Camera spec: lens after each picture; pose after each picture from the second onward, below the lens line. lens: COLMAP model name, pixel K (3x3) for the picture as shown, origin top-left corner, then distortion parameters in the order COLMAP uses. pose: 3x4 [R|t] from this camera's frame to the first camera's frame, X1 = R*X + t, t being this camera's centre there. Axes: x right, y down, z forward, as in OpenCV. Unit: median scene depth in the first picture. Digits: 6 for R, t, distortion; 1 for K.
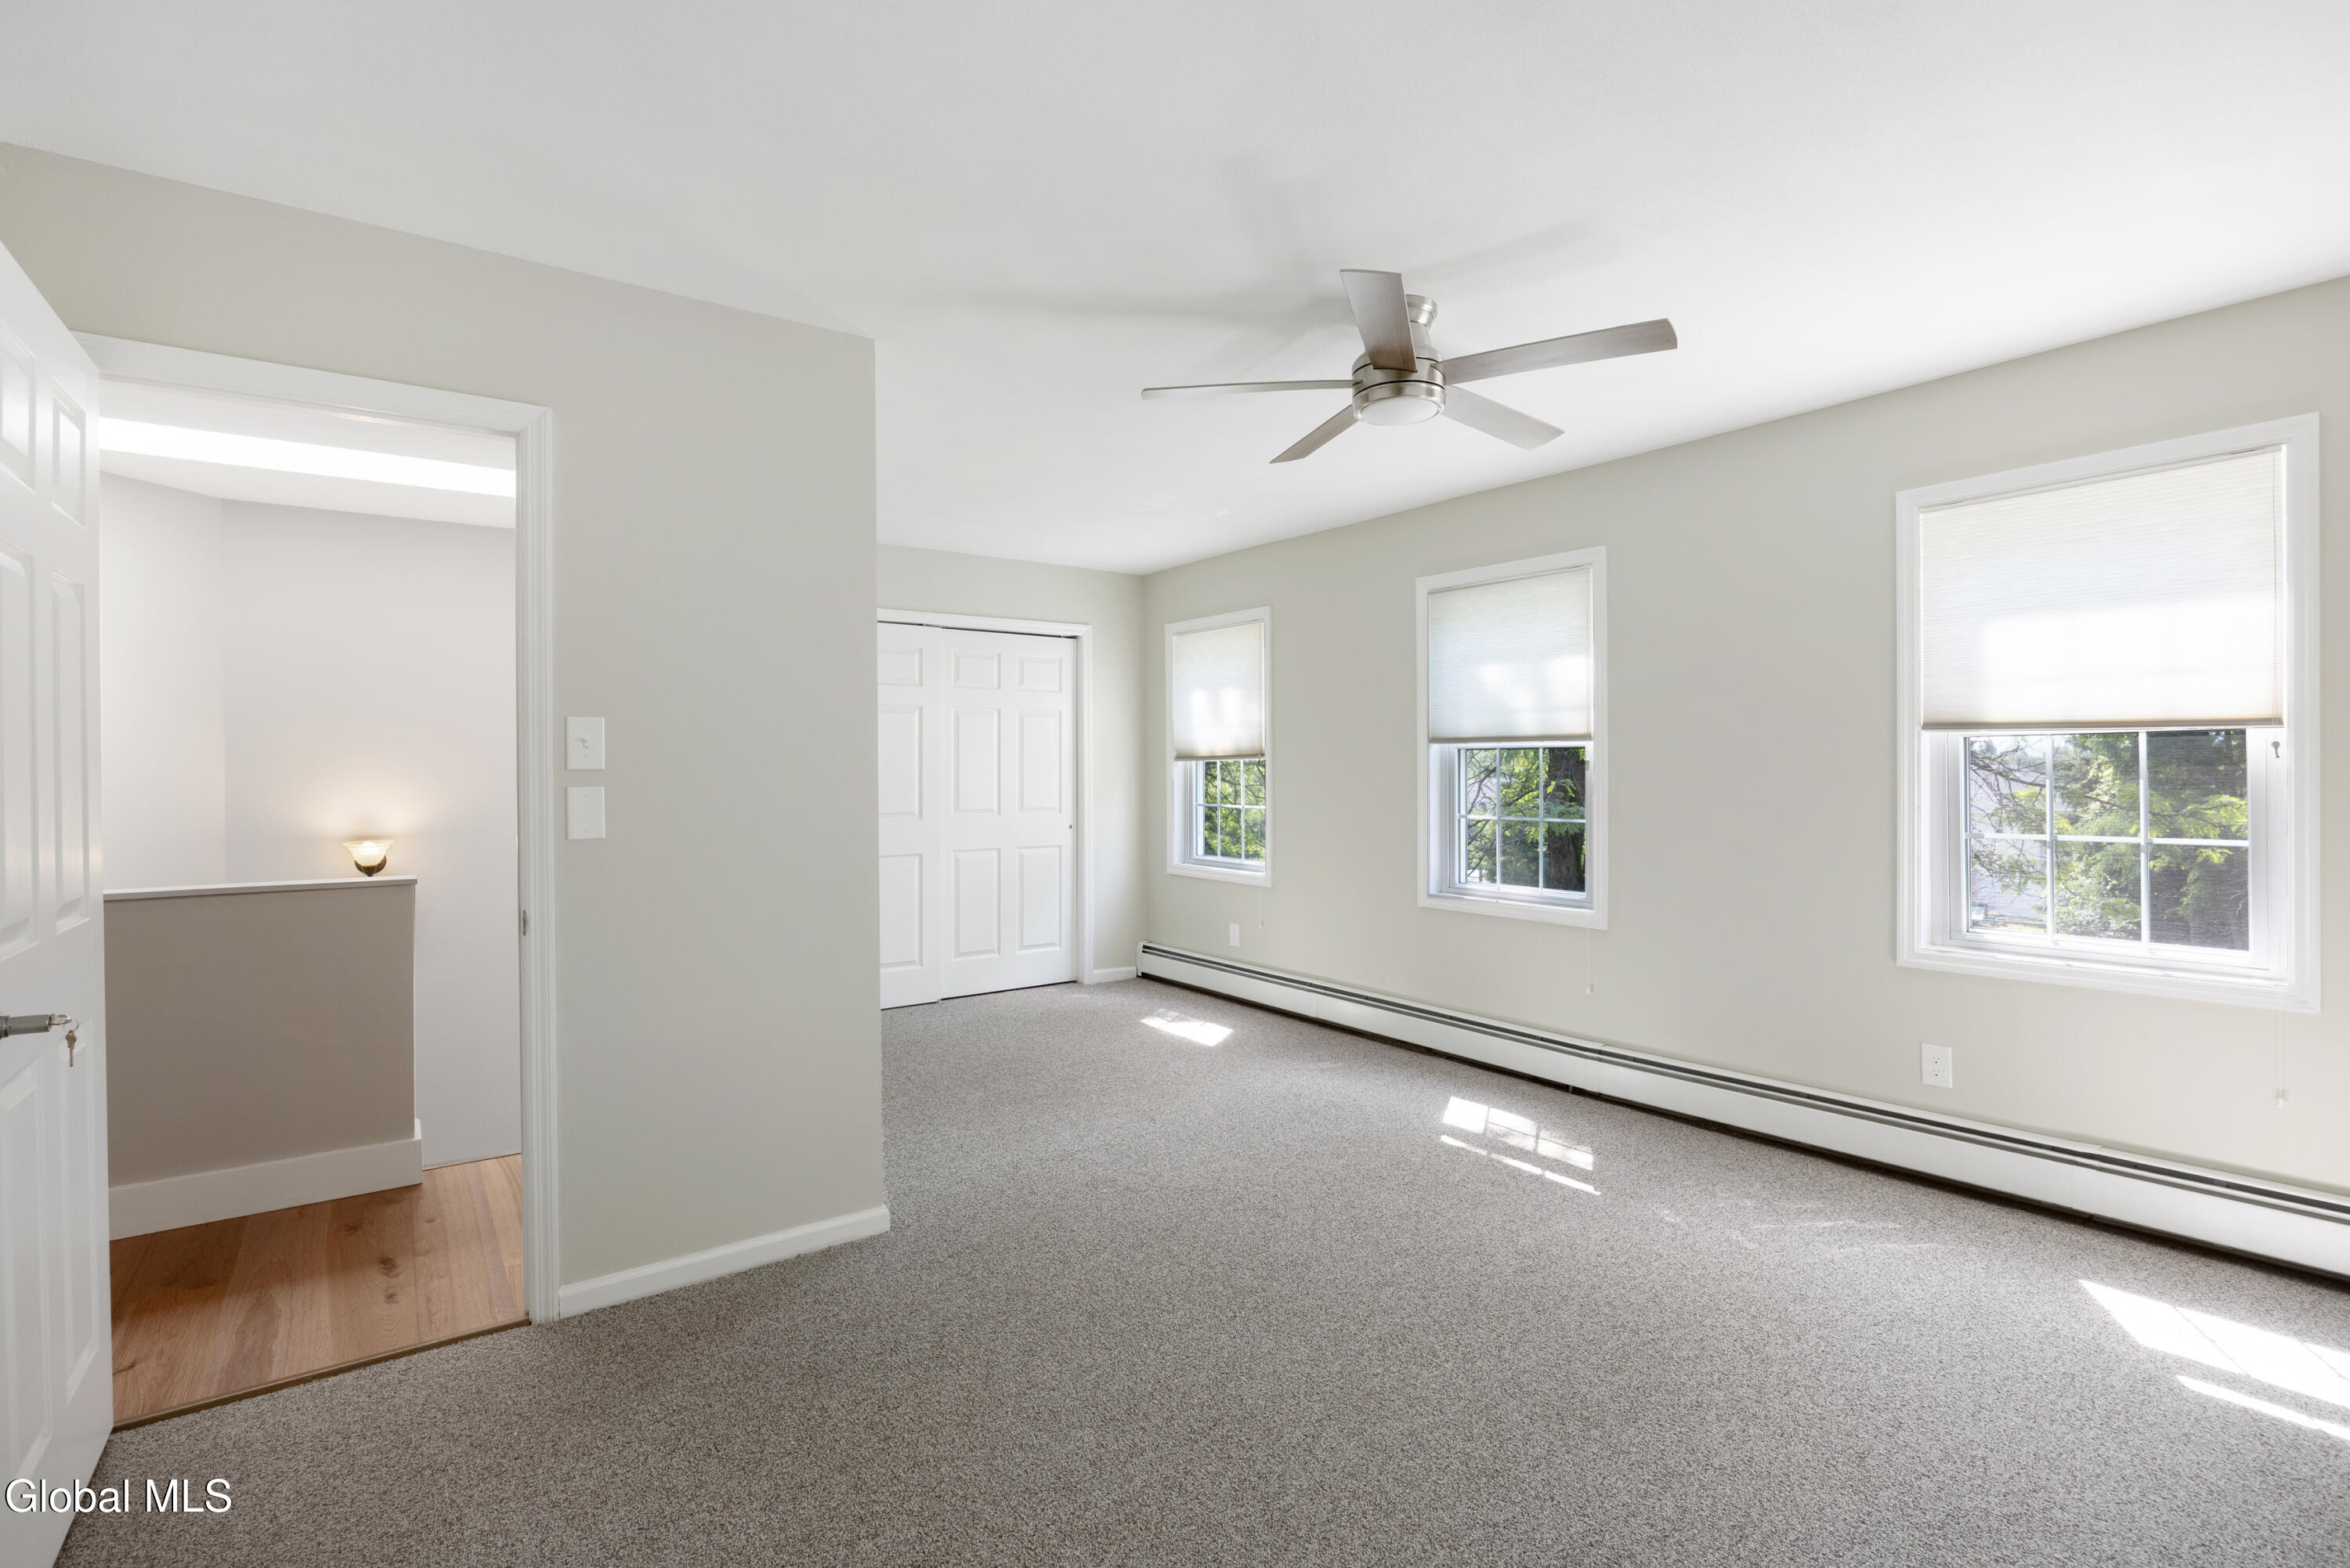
lens RADIAL K [[1089.8, 0, 1174.5], [0, 1089.8, 771.0], [0, 0, 1]] dist [-0.003846, -0.000239]
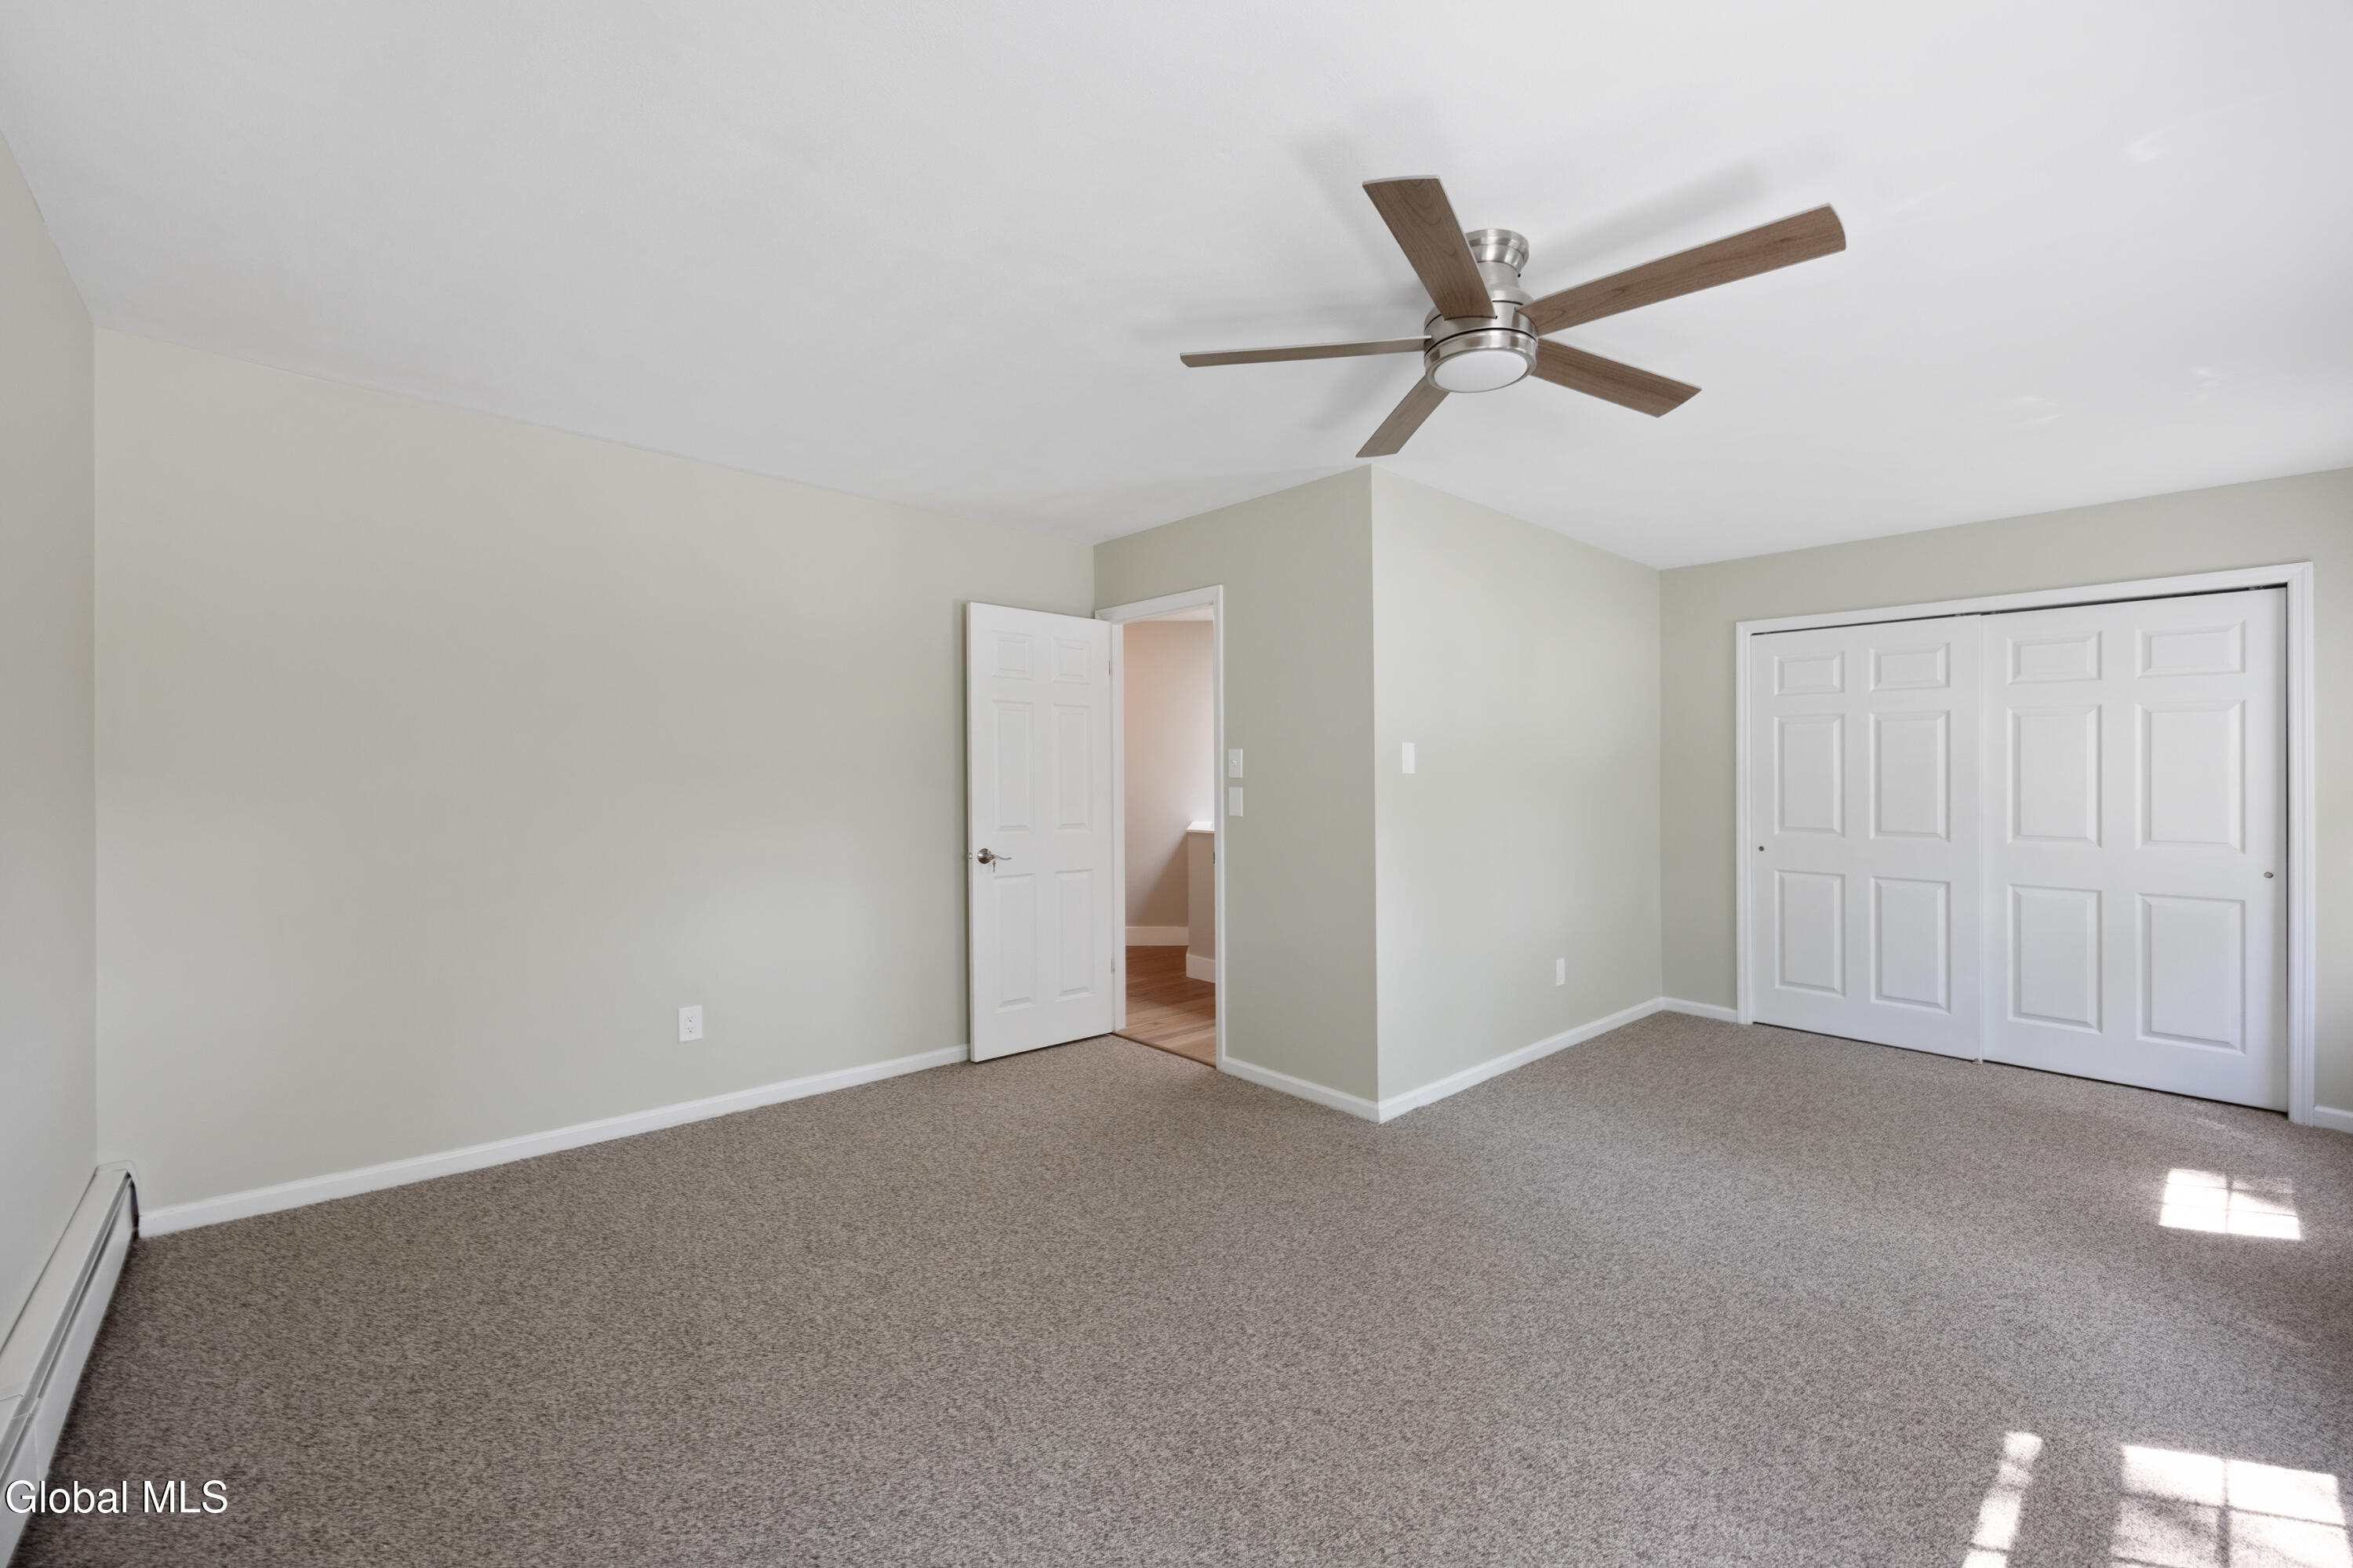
lens RADIAL K [[907.9, 0, 1176.5], [0, 907.9, 784.0], [0, 0, 1]] dist [0.000443, -0.000052]
pose [[0.119899, 0.012883, -0.992702, 0.665035], [-0.011119, 0.999871, 0.011633, -0.005436], [0.992724, 0.009643, 0.120027, 0.500602]]
